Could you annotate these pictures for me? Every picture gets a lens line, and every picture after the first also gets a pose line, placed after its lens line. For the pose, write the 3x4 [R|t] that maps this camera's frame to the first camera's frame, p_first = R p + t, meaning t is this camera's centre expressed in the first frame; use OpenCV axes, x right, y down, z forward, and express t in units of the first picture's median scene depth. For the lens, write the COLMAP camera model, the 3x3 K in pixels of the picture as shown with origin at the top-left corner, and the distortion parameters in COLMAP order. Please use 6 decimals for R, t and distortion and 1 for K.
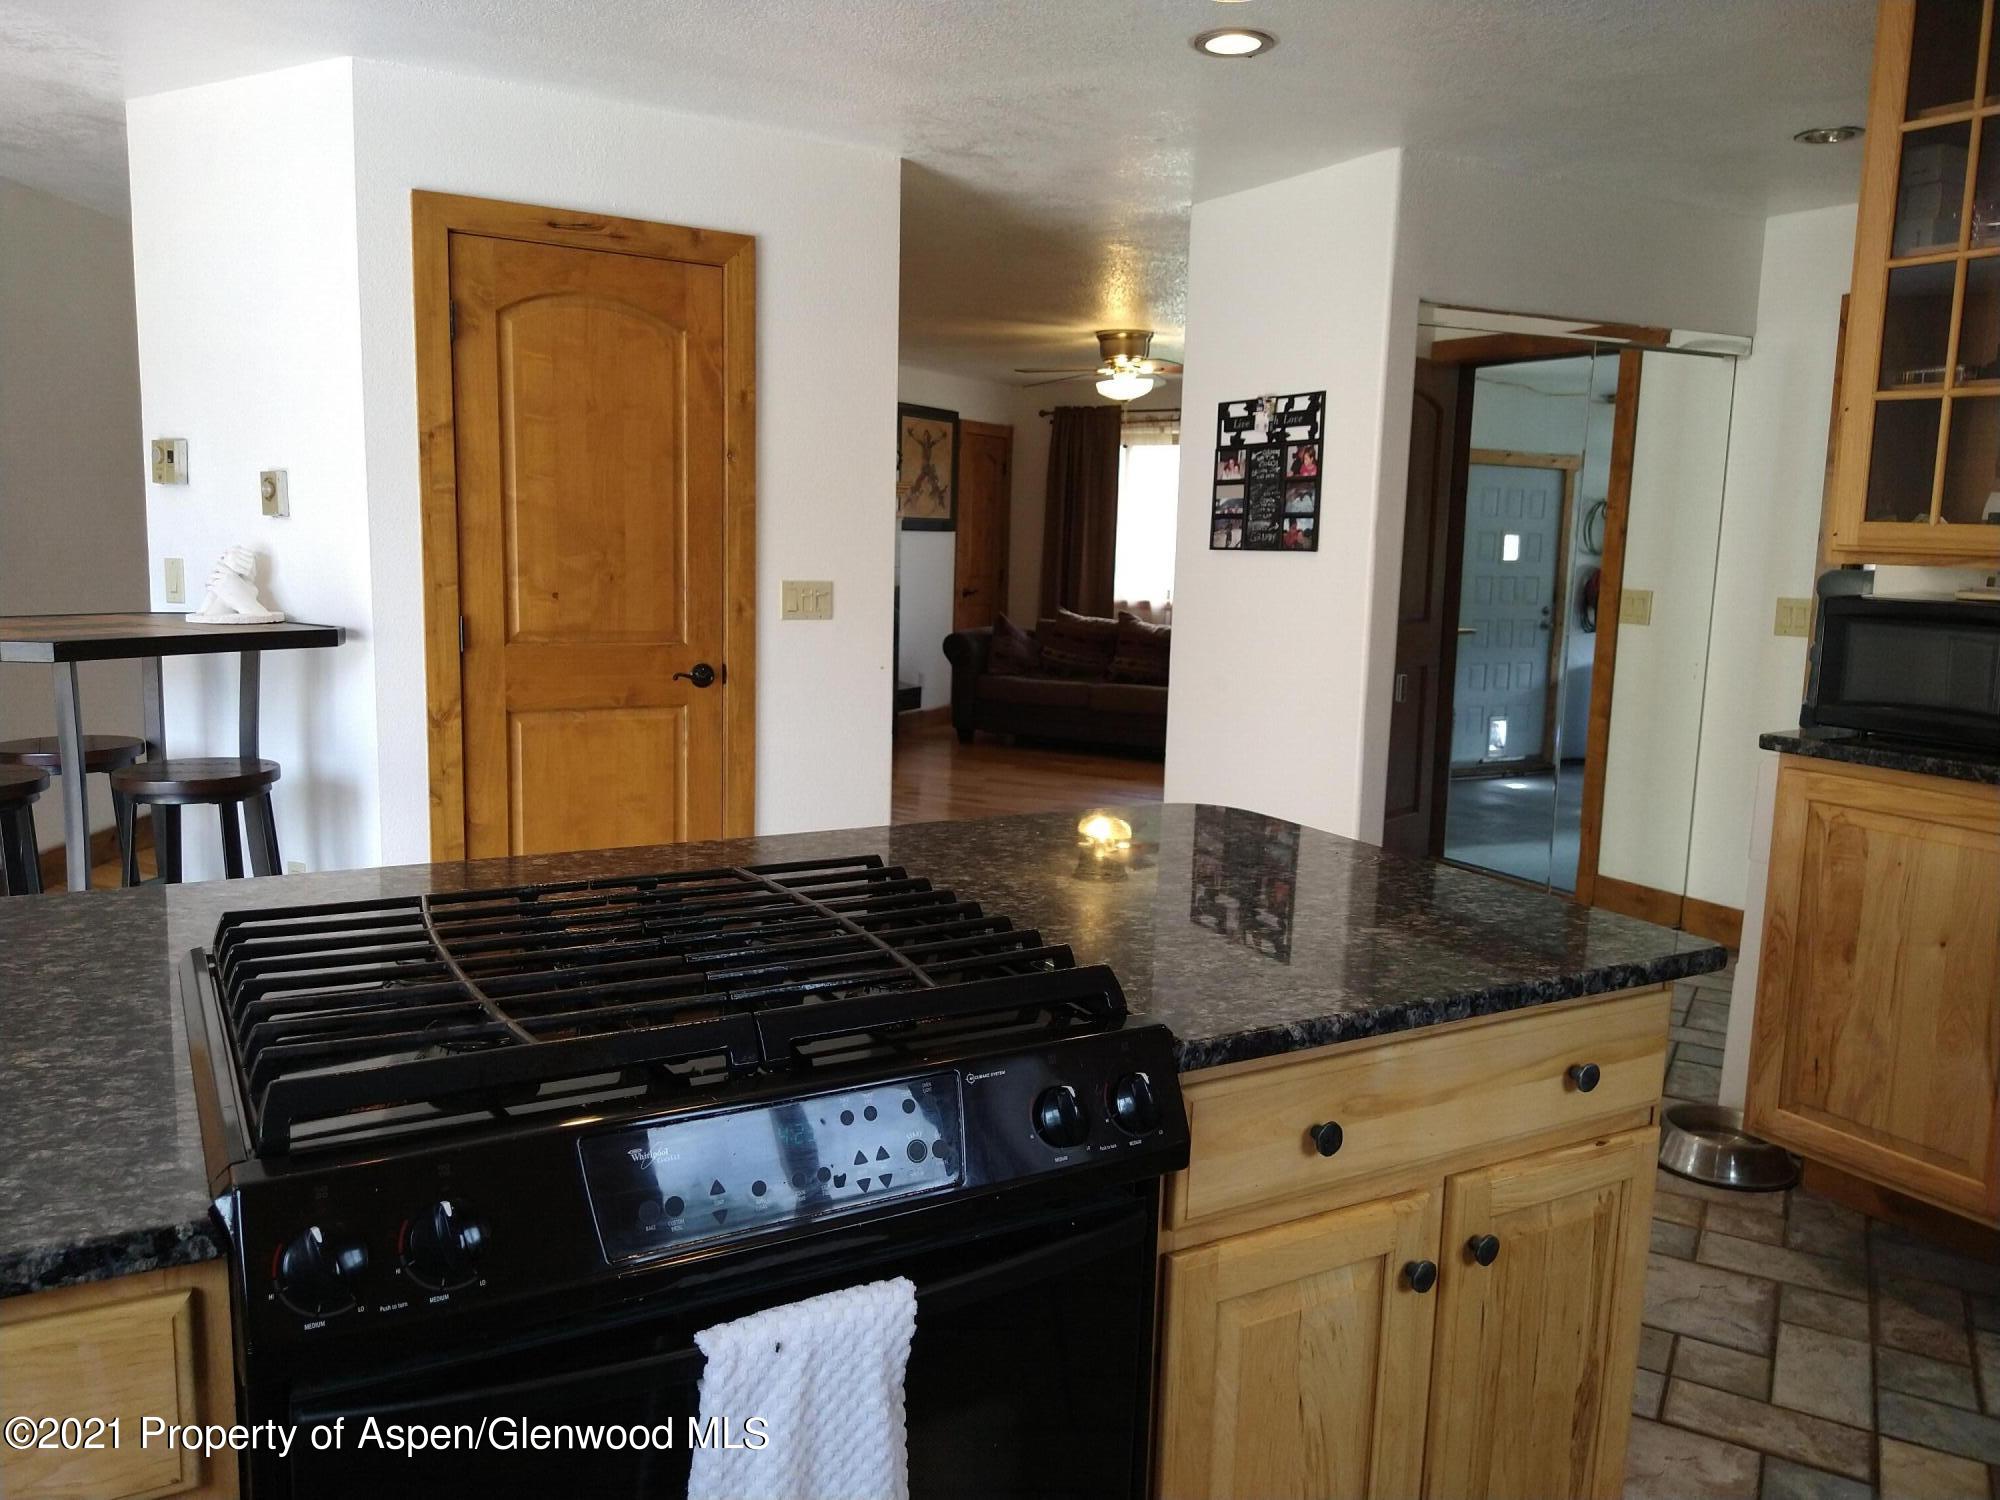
lens RADIAL K [[1485.8, 0, 1000.0], [0, 1485.8, 750.0], [0, 0, 1]] dist [0.067543, -0.000613]
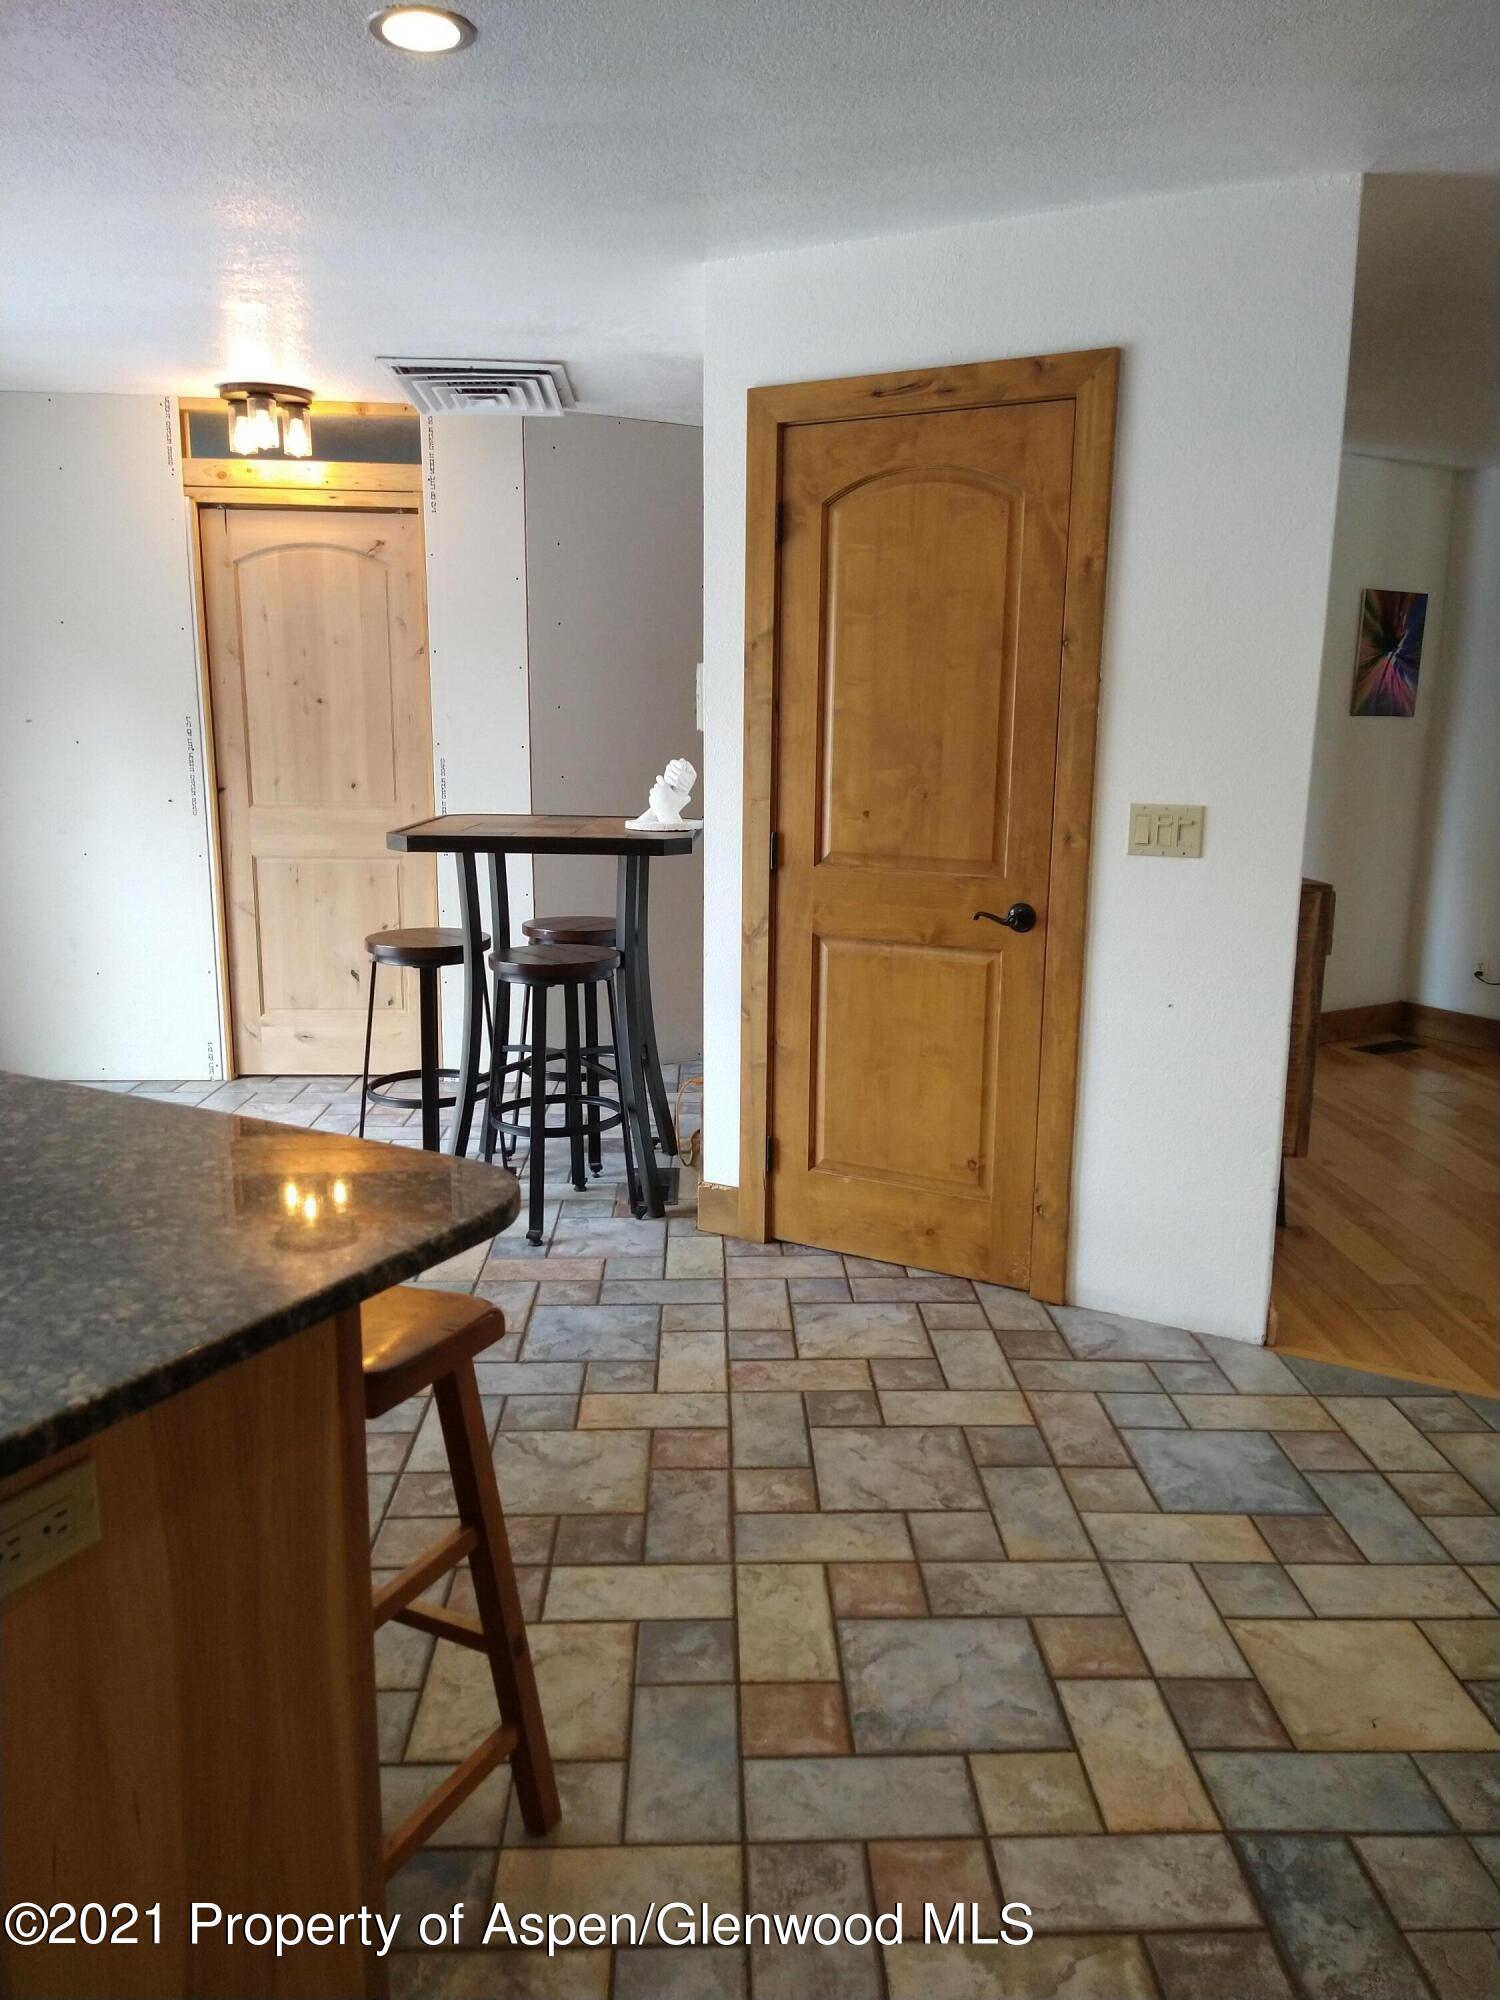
lens RADIAL K [[1467.2, 0, 750.0], [0, 1467.2, 1000.0], [0, 0, 1]] dist [0.102836, -0.163944]
pose [[0.520431, 0.140315, -0.842297, 0.434465], [-0.119508, 0.988667, 0.090858, -0.064634], [0.845500, 0.053376, 0.531302, 0.474662]]
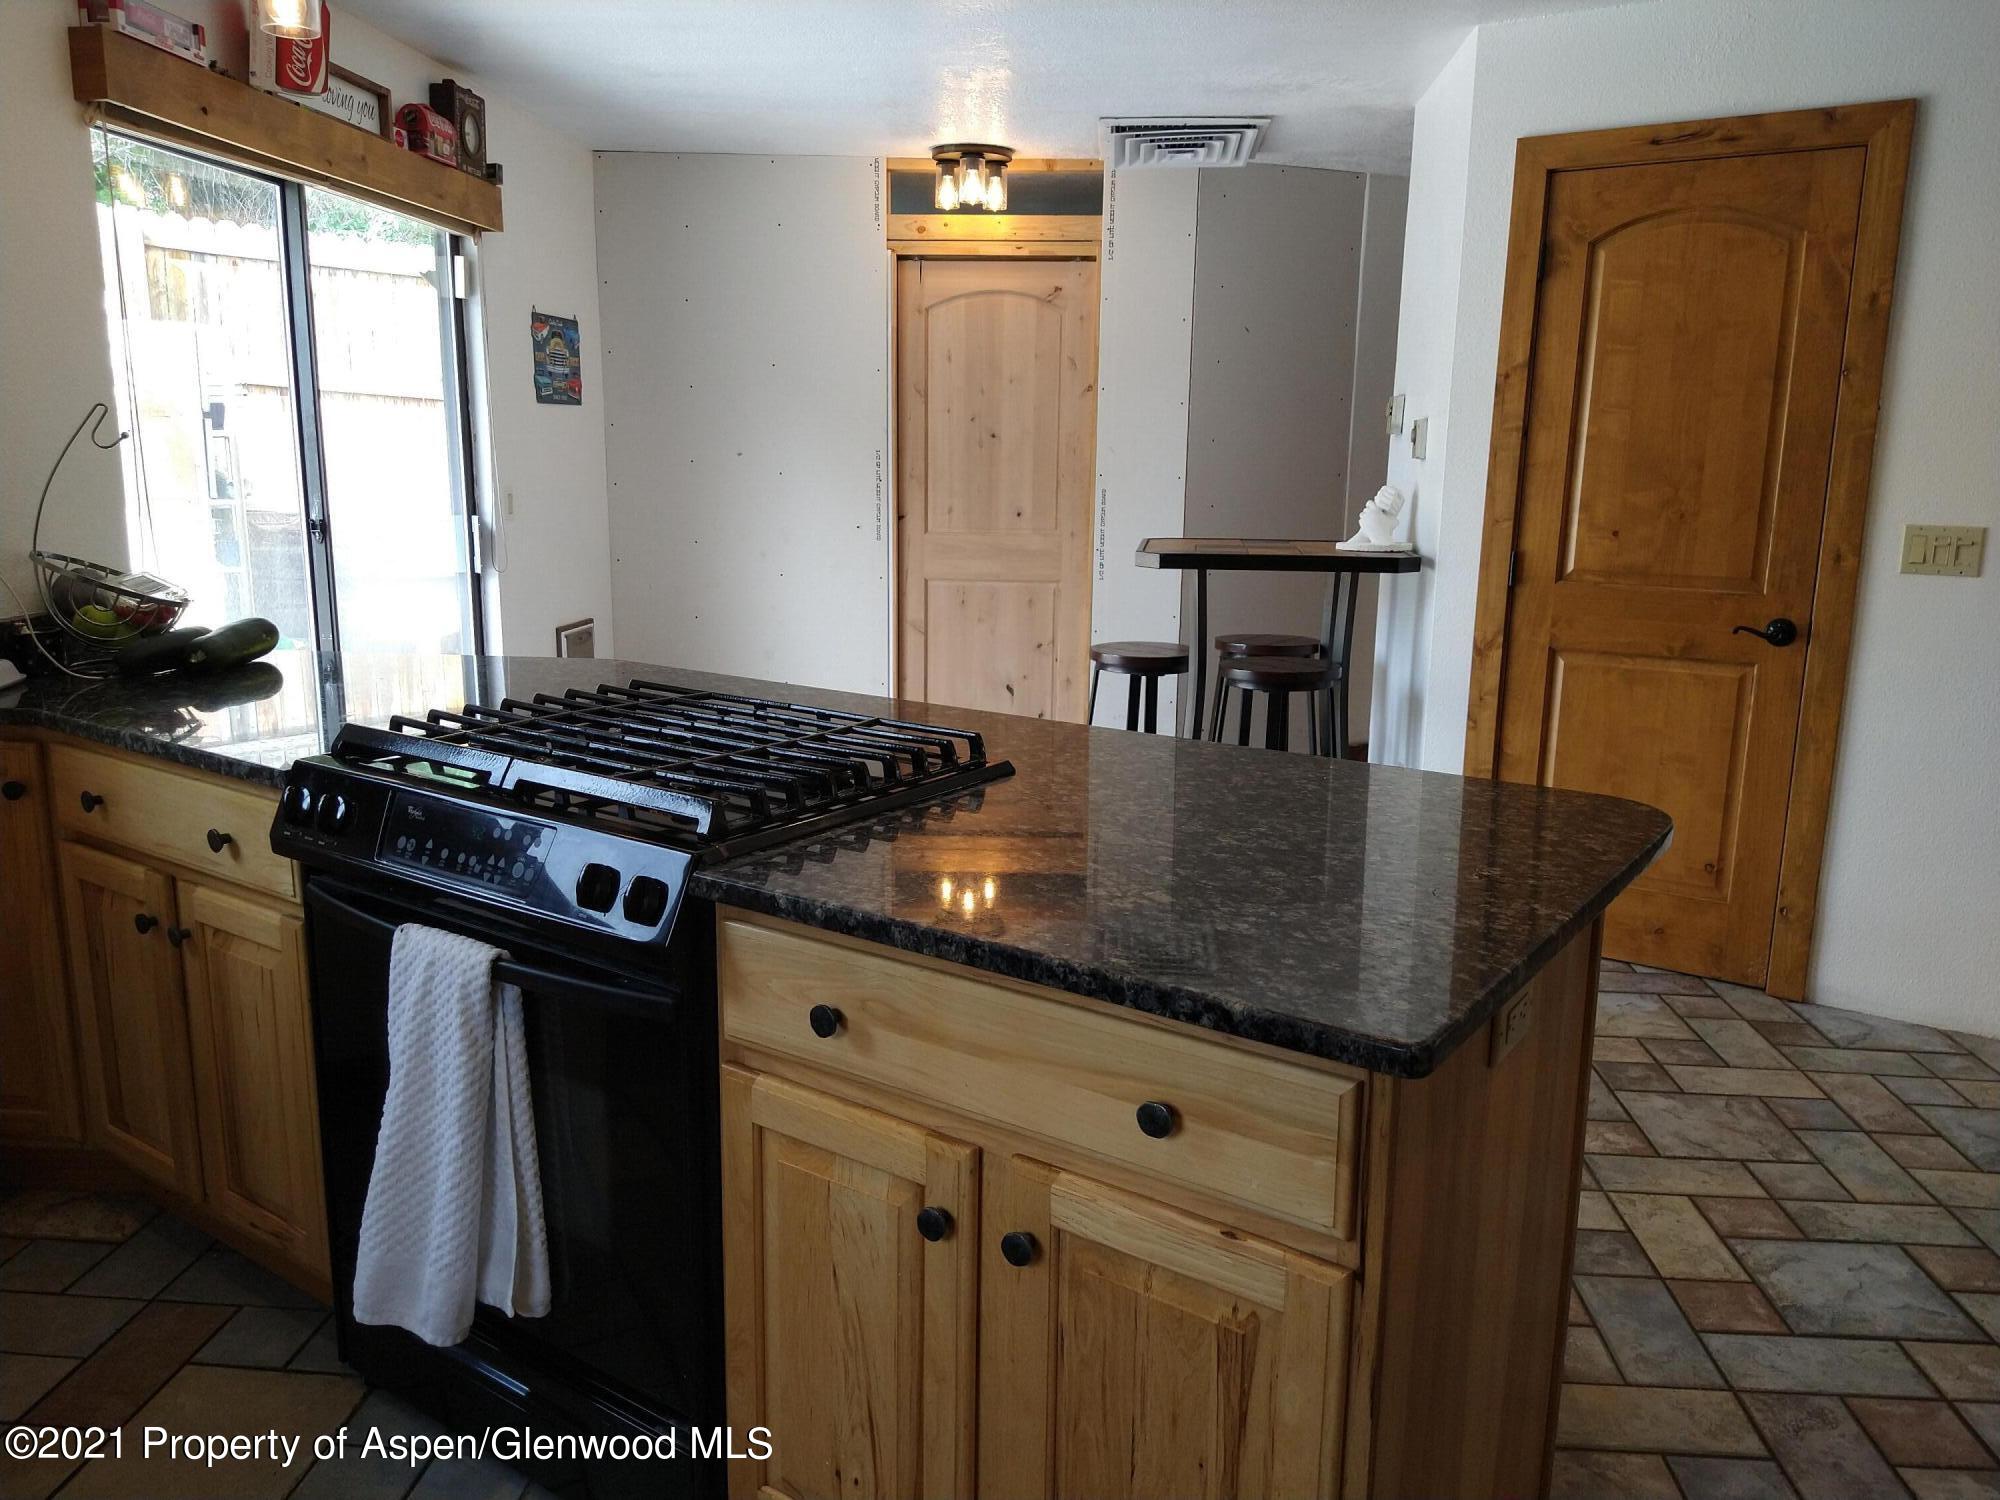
lens RADIAL K [[1467.2, 0, 993.8], [0, 1467.2, 755.5], [0, 0, 1]] dist [0.102836, -0.163944]
pose [[0.413093, 0.159482, -0.896616, 0.419347], [-0.133737, 0.984496, 0.113498, -0.018158], [0.900816, 0.073025, 0.428017, 0.242022]]
